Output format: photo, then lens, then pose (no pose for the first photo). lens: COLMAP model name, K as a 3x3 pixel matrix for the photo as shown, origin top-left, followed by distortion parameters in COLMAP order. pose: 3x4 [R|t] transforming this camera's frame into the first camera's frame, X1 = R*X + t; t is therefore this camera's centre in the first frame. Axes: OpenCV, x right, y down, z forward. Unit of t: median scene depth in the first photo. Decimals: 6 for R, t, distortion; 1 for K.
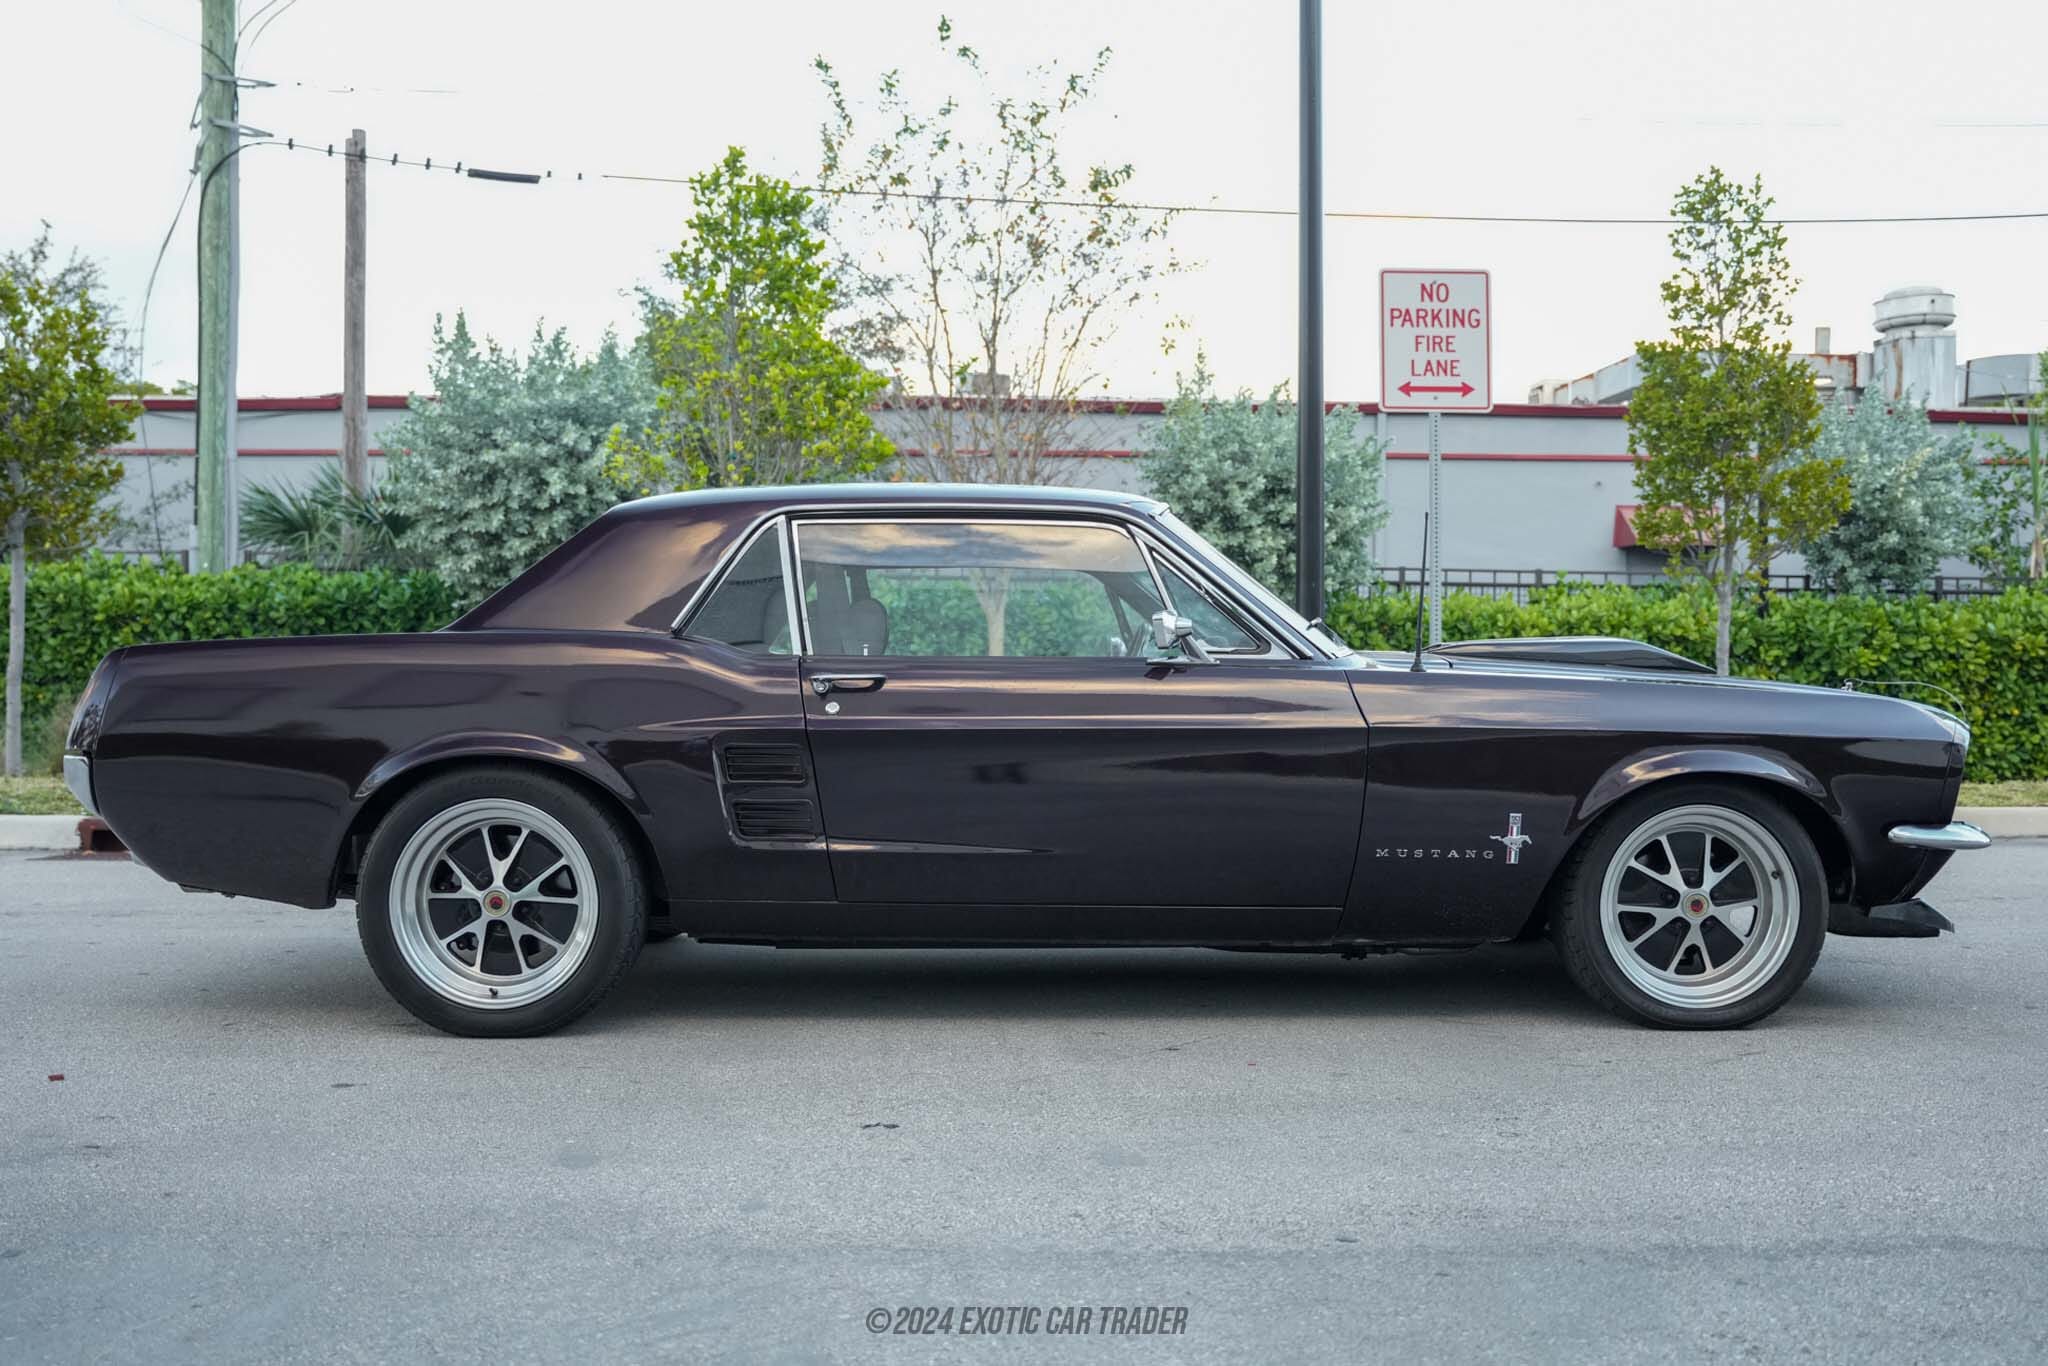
lens RADIAL K [[1743.0, 0, 1024.0], [0, 1743.0, 683.0], [0, 0, 1]] dist [-0.070076, 0.013662]
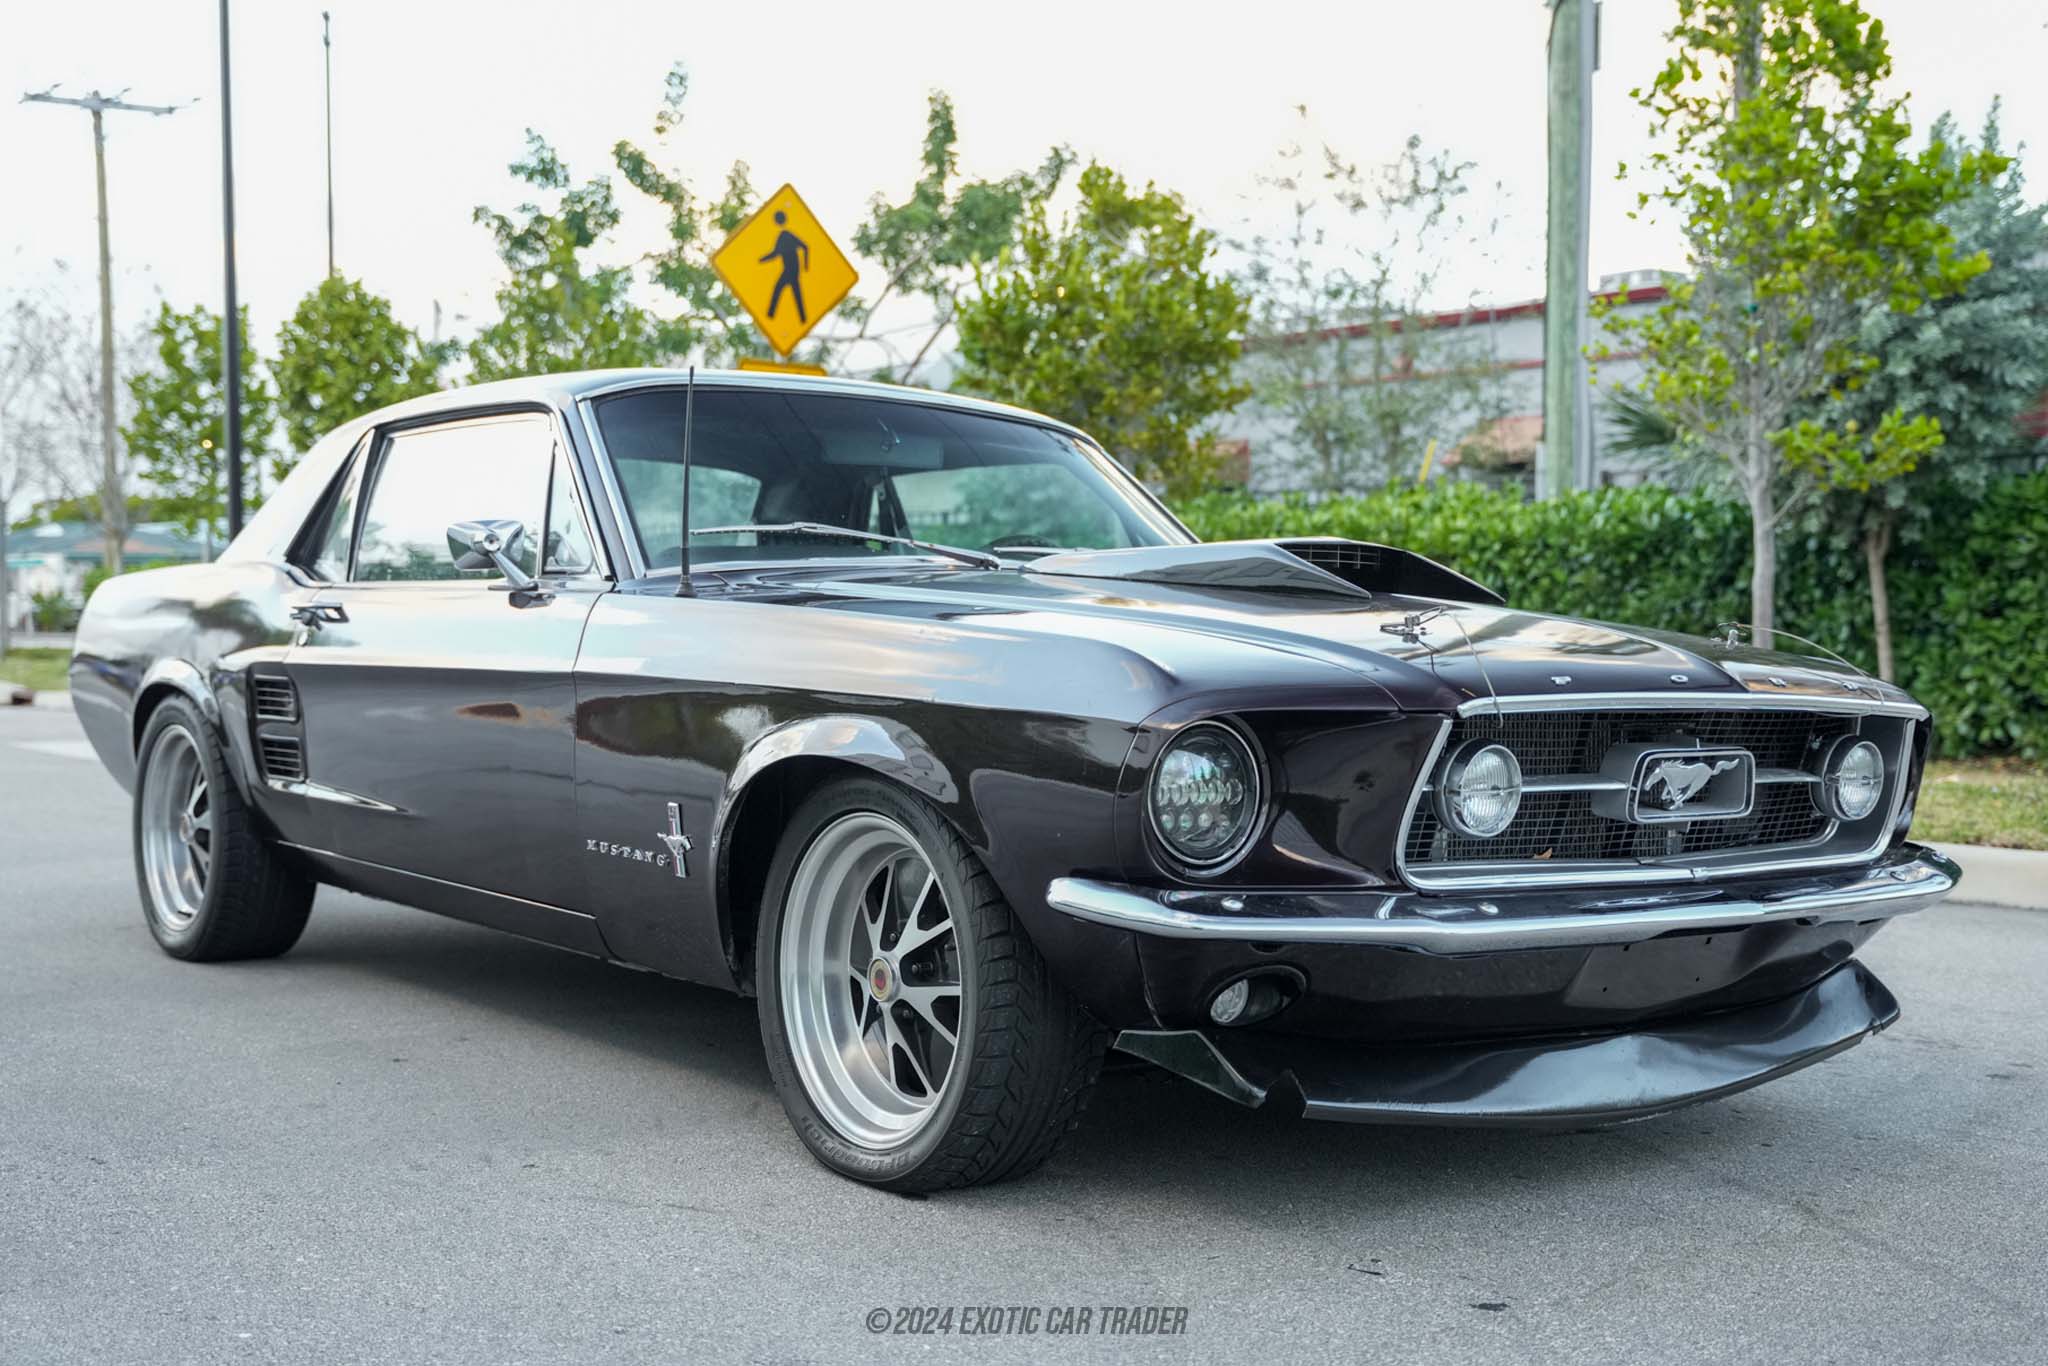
lens RADIAL K [[2334.1, 0, 1024.0], [0, 2334.1, 683.0], [0, 0, 1]] dist [0.011969, 0.009063]
pose [[0.586817, 0.022505, -0.809407, 0.316902], [-0.009902, 0.999738, 0.020619, 0.002321], [0.809659, -0.004085, 0.586886, 0.163997]]
